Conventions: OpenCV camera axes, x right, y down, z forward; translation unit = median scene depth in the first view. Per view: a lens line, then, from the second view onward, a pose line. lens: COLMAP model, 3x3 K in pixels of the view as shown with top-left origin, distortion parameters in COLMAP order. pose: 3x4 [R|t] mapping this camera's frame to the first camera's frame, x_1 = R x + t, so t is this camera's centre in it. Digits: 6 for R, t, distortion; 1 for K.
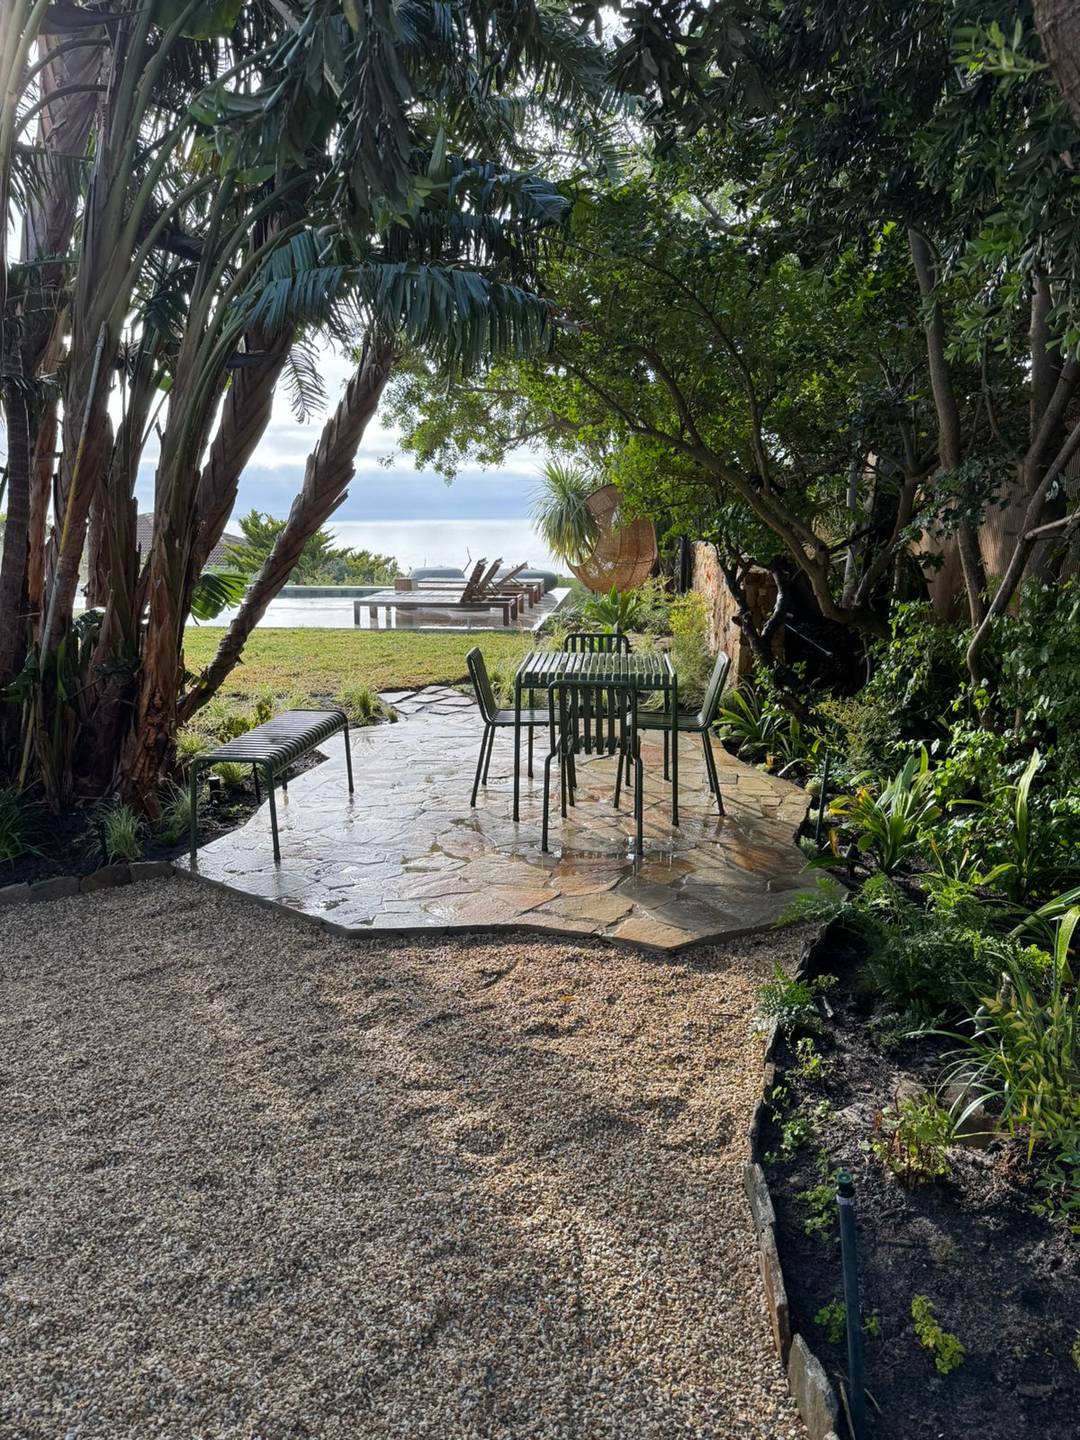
lens RADIAL K [[1025.0, 0, 539.6], [0, 1025.0, 718.9], [0, 0, 1]] dist [0.007338, -0.005725]
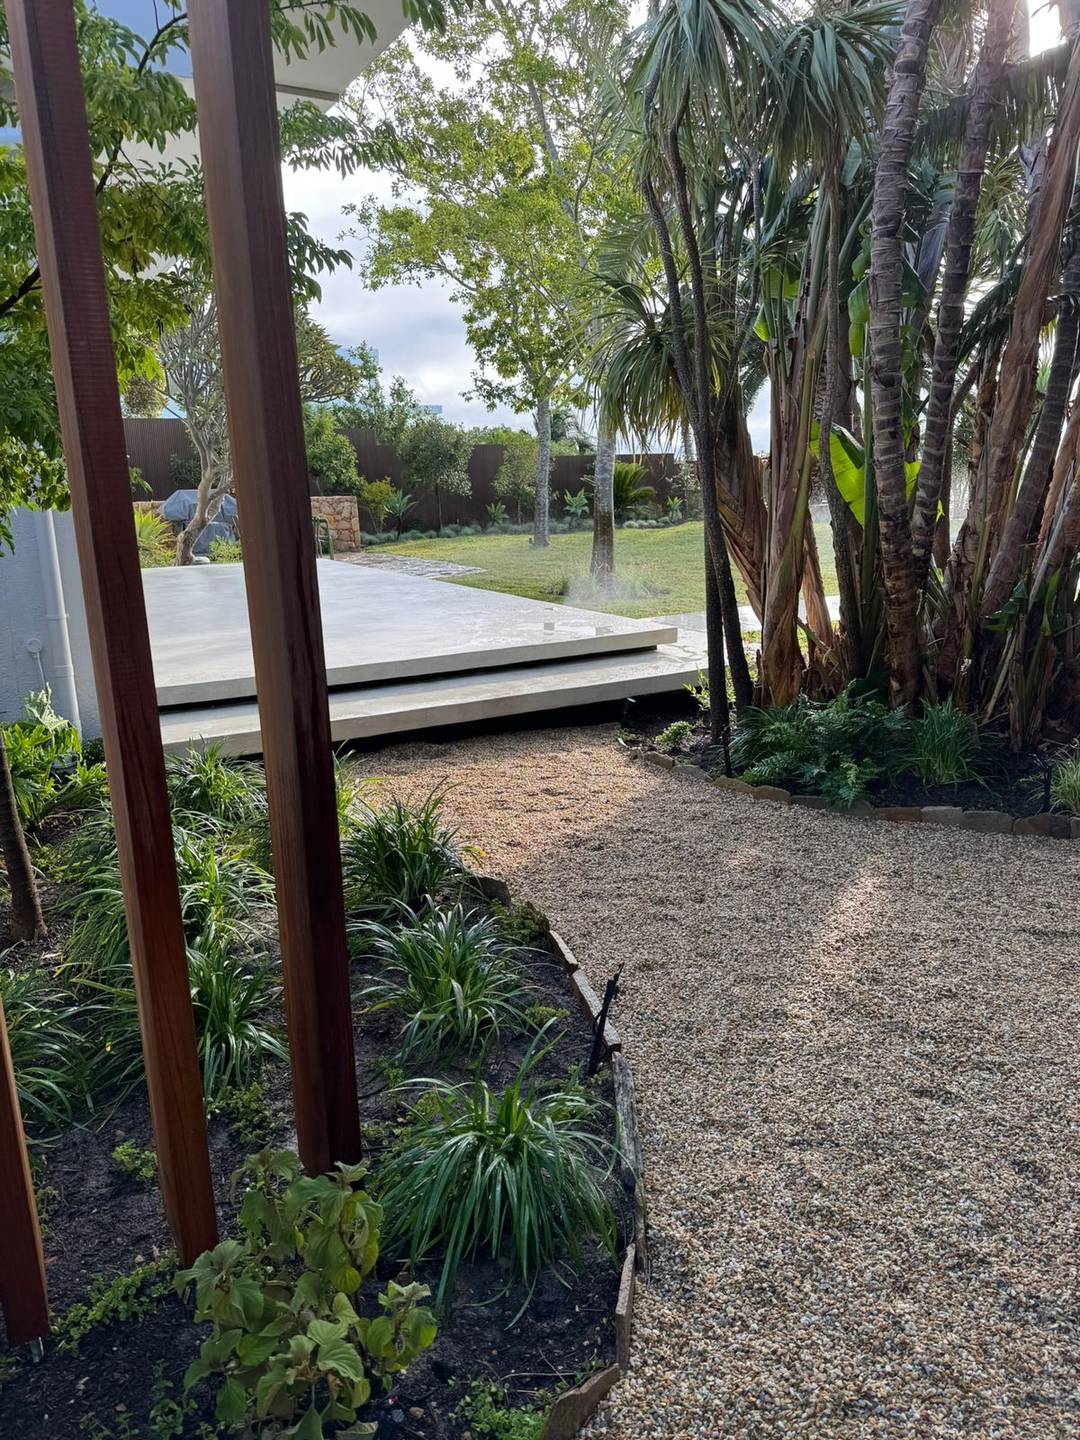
lens RADIAL K [[1025.0, 0, 538.7], [0, 1025.0, 722.1], [0, 0, 1]] dist [0.007338, -0.005725]
pose [[0.584831, 0.188440, -0.788963, 0.059696], [-0.147959, 0.981106, 0.124655, 0.025527], [0.797547, 0.043832, 0.601663, 0.120075]]
